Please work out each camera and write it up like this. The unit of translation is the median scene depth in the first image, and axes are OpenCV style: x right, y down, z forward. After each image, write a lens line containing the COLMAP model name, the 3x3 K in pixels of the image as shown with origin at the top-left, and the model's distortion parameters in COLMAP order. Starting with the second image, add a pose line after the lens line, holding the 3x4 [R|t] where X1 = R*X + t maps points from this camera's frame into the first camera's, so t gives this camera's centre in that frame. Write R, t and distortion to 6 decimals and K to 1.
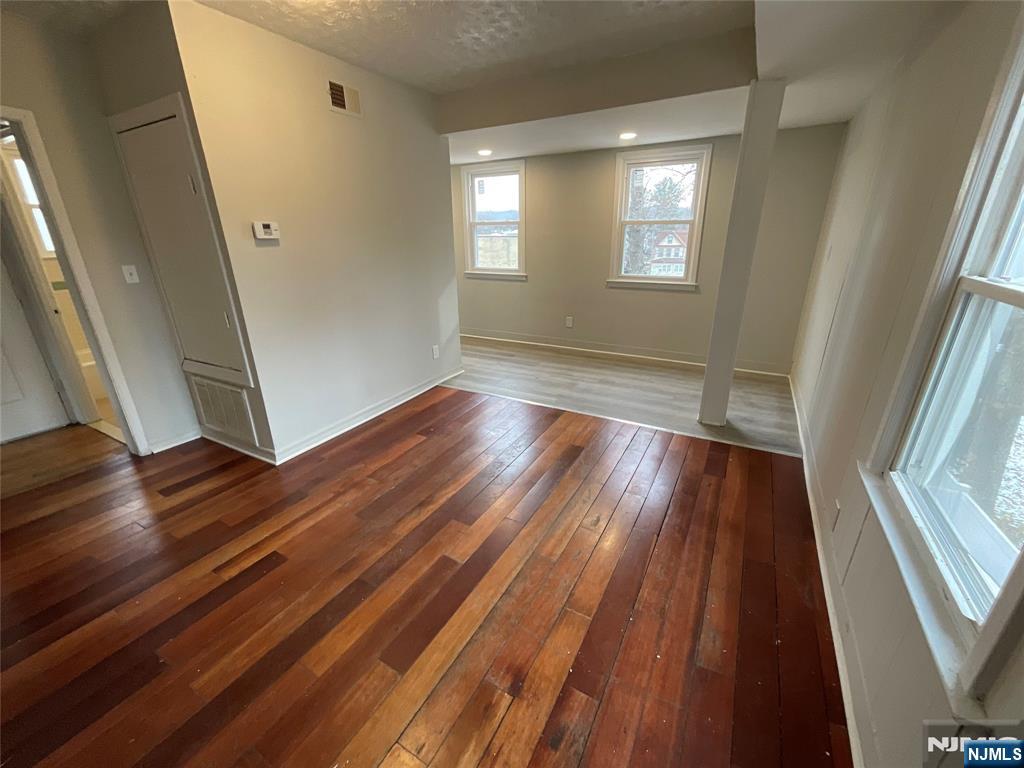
lens RADIAL K [[416.7, 0, 513.7], [0, 416.7, 383.7], [0, 0, 1]] dist [0.001742, -0.001402]
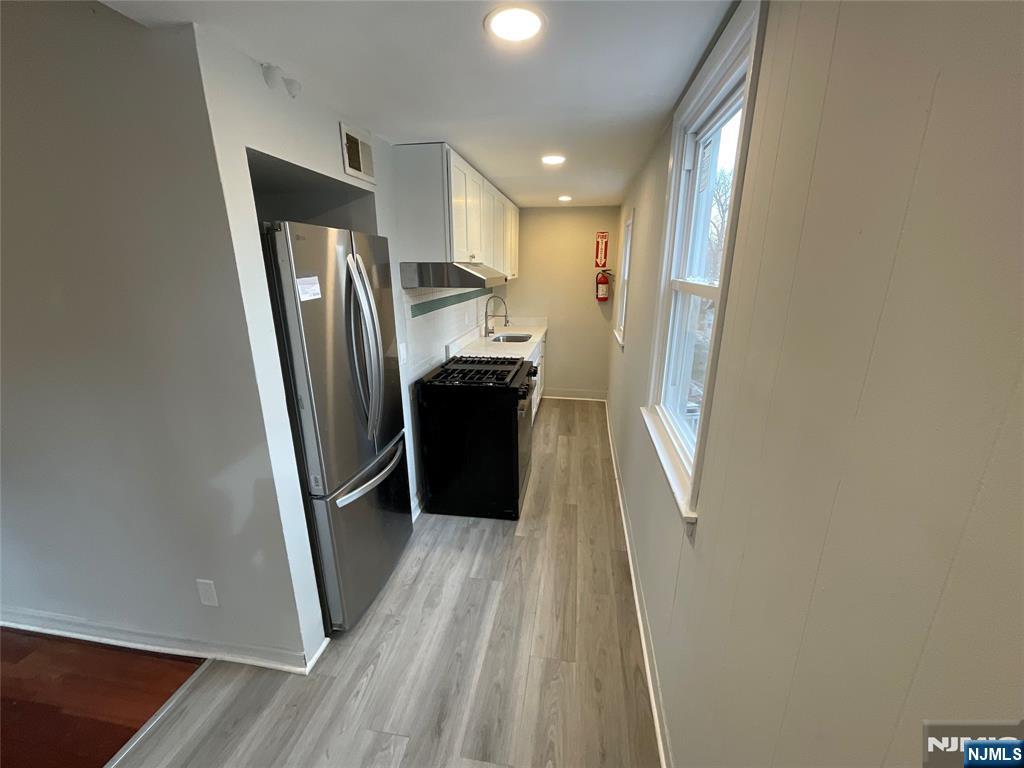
lens RADIAL K [[416.7, 0, 512.0], [0, 416.7, 383.5], [0, 0, 1]] dist [0.001742, -0.001402]
pose [[0.345174, 0.272406, -0.898137, 0.343355], [-0.326231, 0.932105, 0.157331, -0.635113], [0.880016, 0.238694, 0.410606, 1.522635]]
